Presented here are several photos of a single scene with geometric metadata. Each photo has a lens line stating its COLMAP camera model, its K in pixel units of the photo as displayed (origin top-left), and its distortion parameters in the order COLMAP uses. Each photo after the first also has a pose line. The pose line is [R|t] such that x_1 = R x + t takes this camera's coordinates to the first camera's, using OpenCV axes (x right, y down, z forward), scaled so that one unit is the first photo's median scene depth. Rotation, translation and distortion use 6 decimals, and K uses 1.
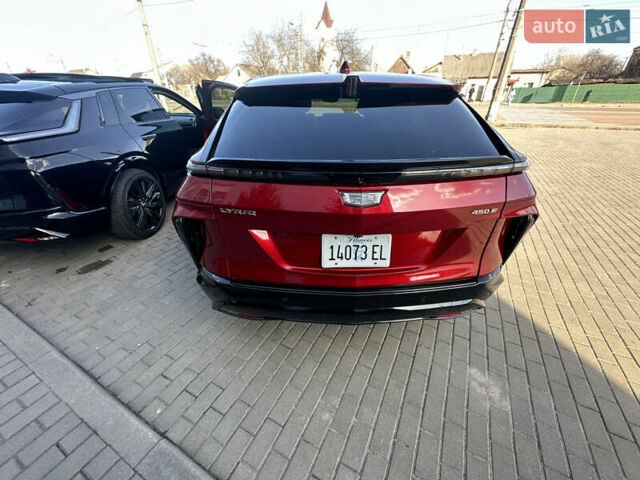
lens RADIAL K [[255.0, 0, 320.0], [0, 255.0, 240.0], [0, 0, 1]] dist [-0.002014, 0.000089]
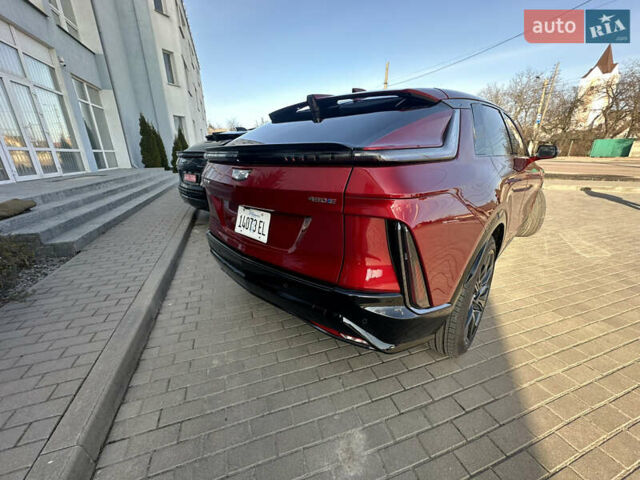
lens RADIAL K [[255.0, 0, 320.0], [0, 255.0, 240.0], [0, 0, 1]] dist [-0.002014, 0.000089]
pose [[0.726391, 0.219253, -0.651370, 1.071858], [-0.336587, 0.939802, -0.059013, 0.072093], [0.599220, 0.262109, 0.756462, 0.263847]]
